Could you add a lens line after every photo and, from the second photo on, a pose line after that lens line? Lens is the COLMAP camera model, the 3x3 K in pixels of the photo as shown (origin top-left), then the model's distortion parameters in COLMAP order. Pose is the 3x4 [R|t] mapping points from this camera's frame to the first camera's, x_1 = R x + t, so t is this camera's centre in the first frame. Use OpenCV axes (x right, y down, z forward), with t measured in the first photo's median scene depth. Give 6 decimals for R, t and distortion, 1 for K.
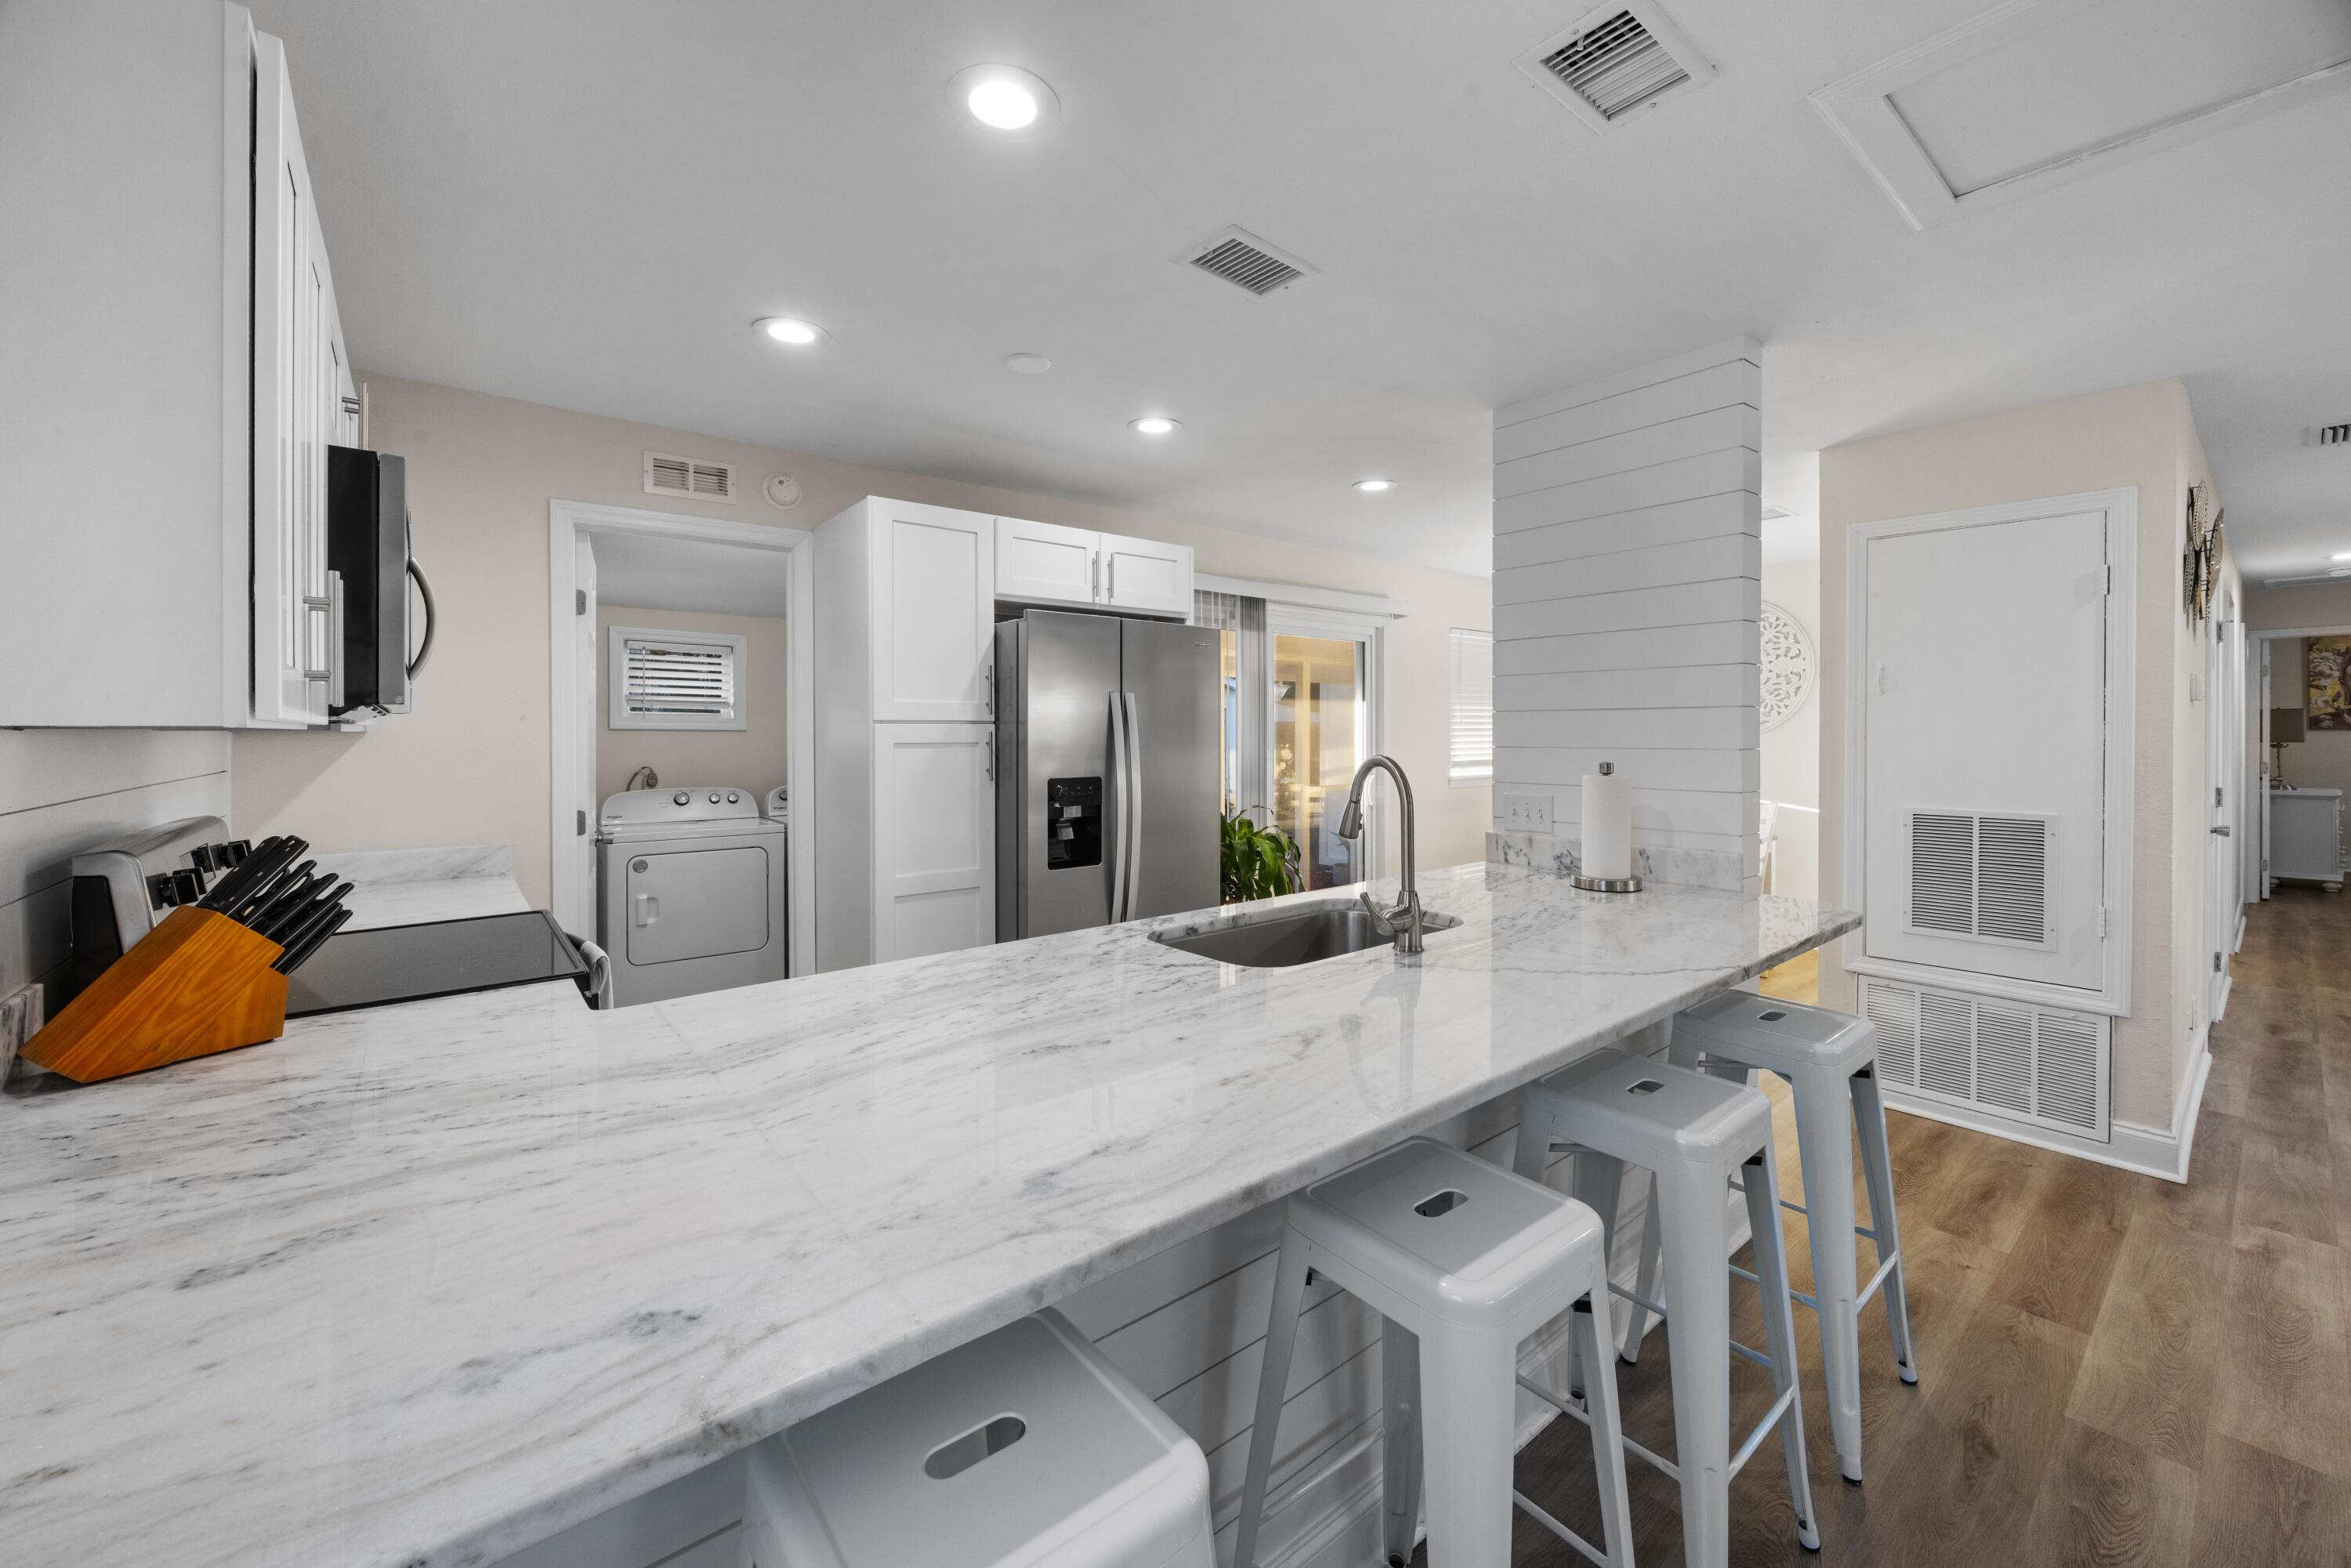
lens RADIAL K [[930.9, 0, 1176.5], [0, 930.9, 721.5], [0, 0, 1]] dist [-0.007455, 0.001244]
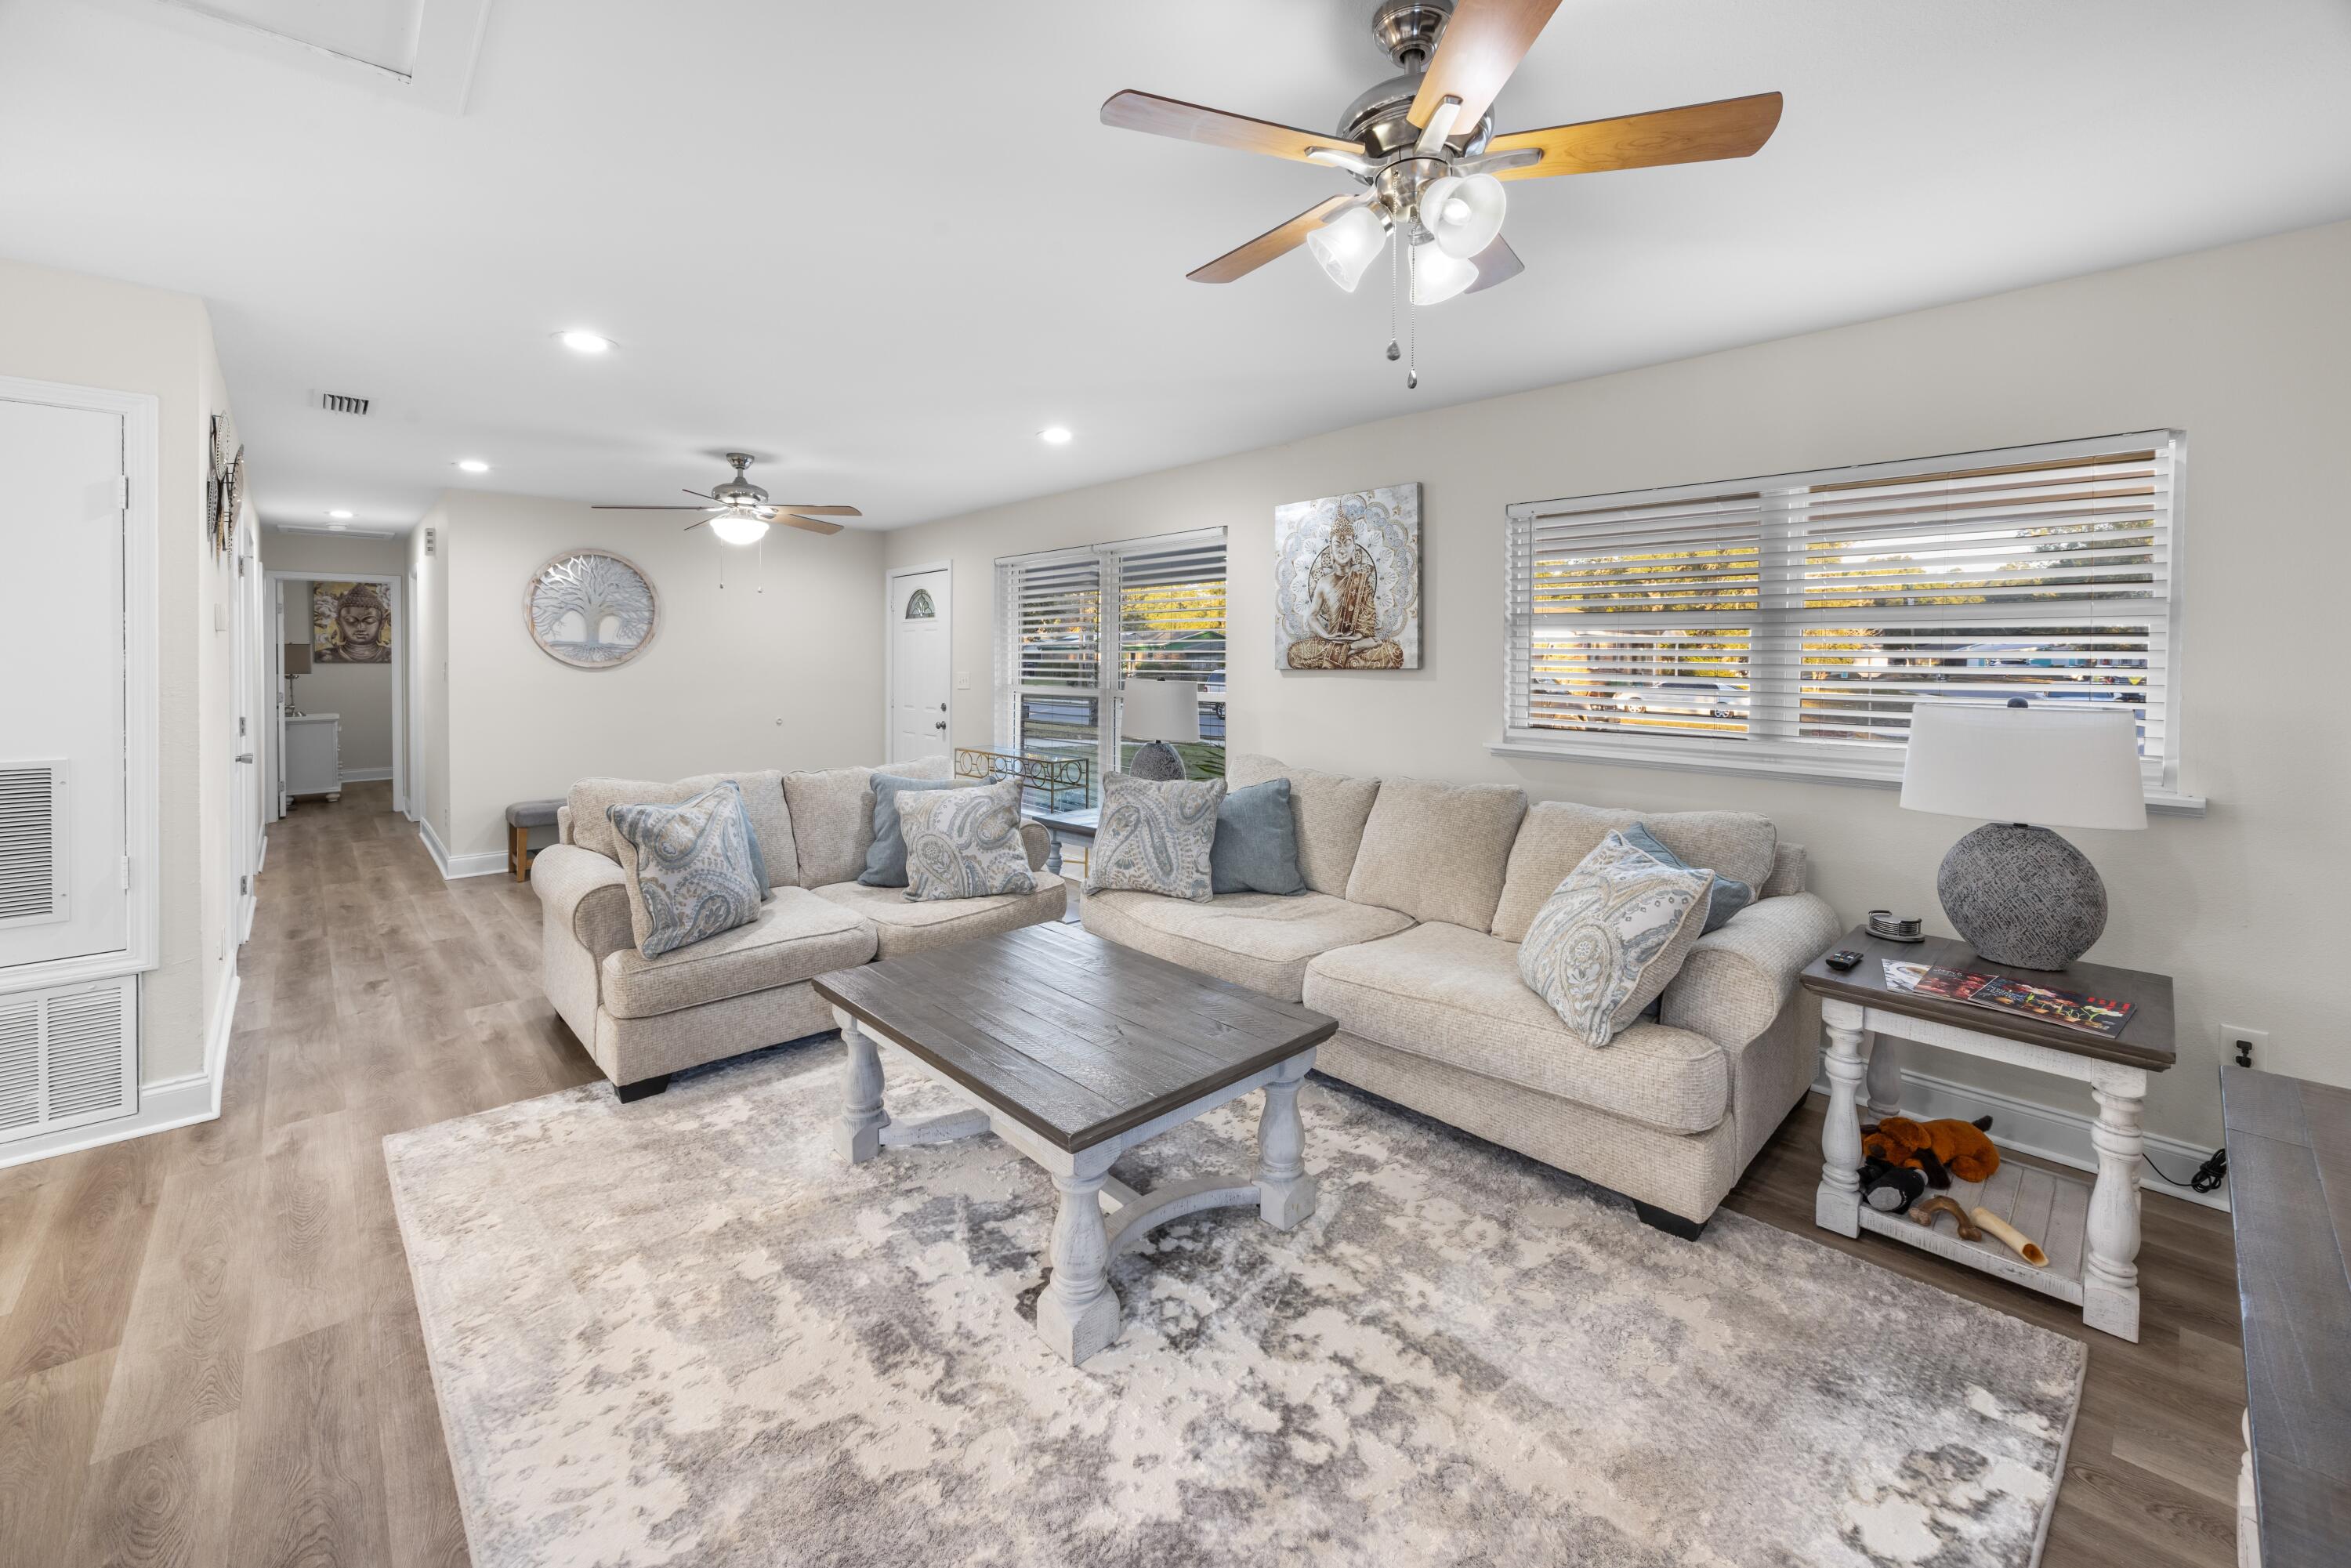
lens RADIAL K [[930.9, 0, 1159.1], [0, 930.9, 680.9], [0, 0, 1]] dist [-0.007455, 0.001244]
pose [[-0.056451, -0.020674, 0.998191, 0.040434], [-0.007111, 0.999769, 0.020305, 0.001944], [-0.998380, -0.005952, -0.056585, 0.037148]]
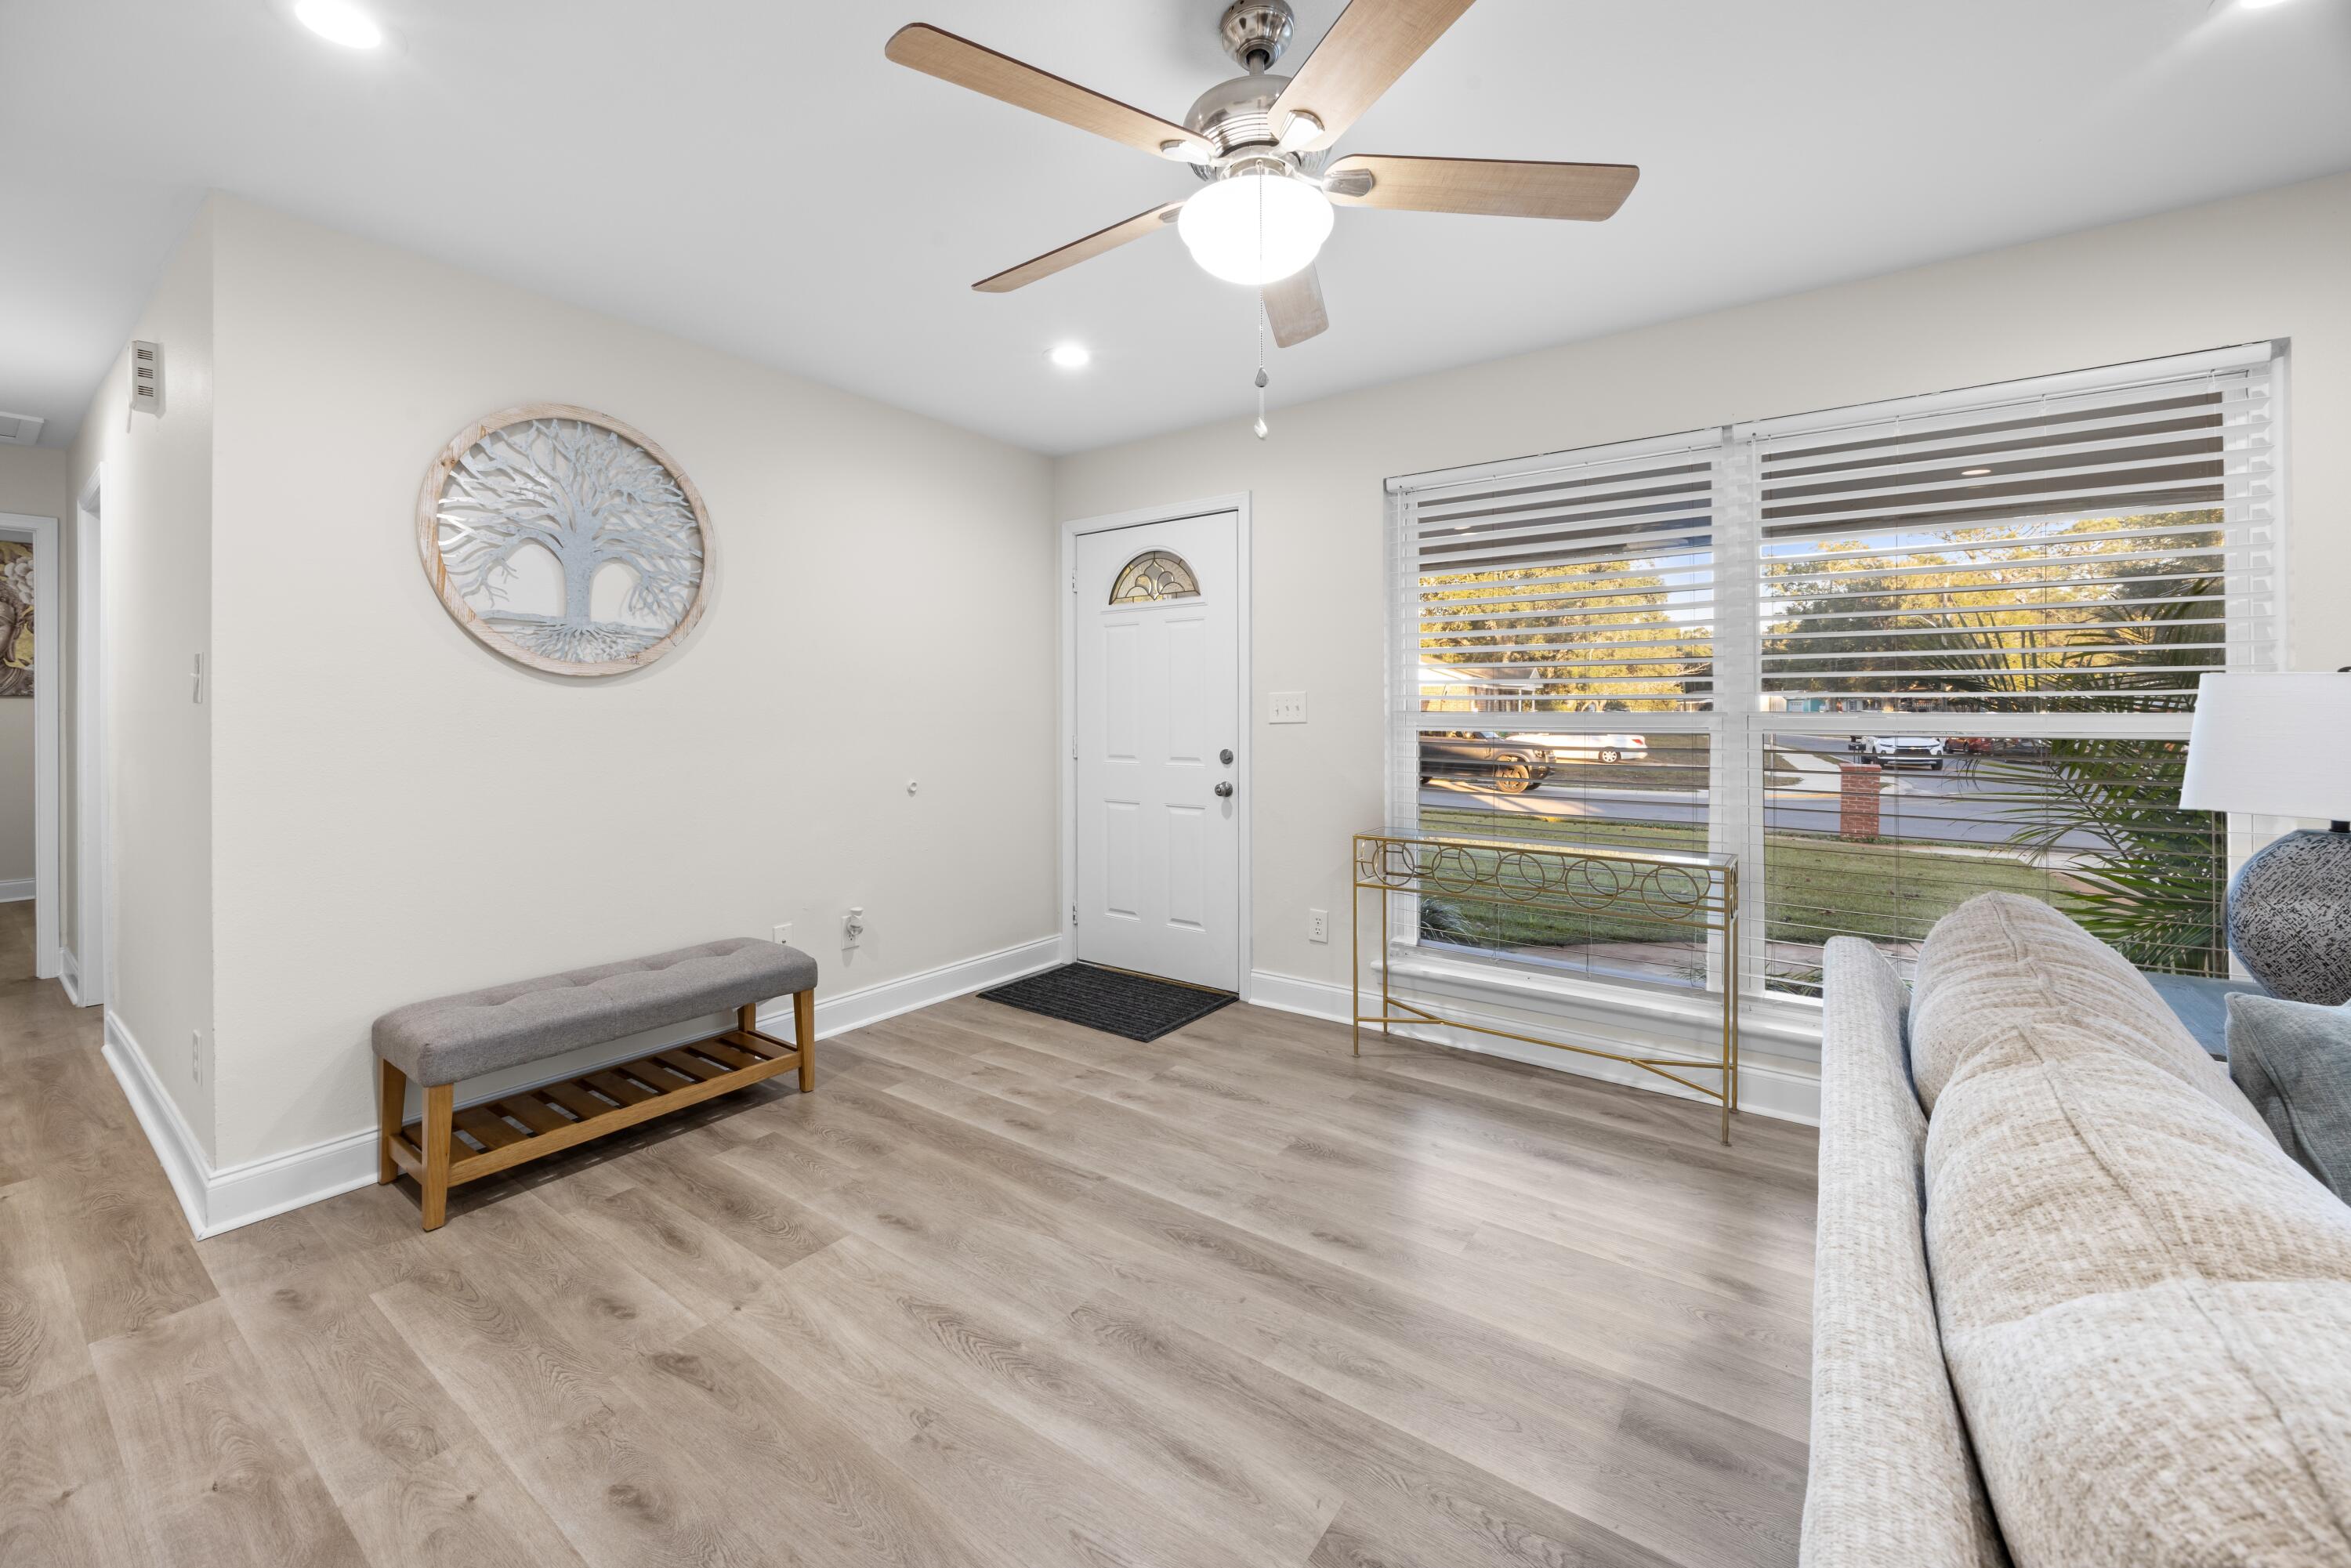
lens RADIAL K [[930.9, 0, 1145.1], [0, 930.9, 719.0], [0, 0, 1]] dist [-0.007455, 0.001244]
pose [[-0.237959, -0.006043, 0.971256, 1.045482], [-0.003415, 0.999980, 0.005385, 0.052671], [-0.971269, -0.002035, -0.237975, 0.772754]]
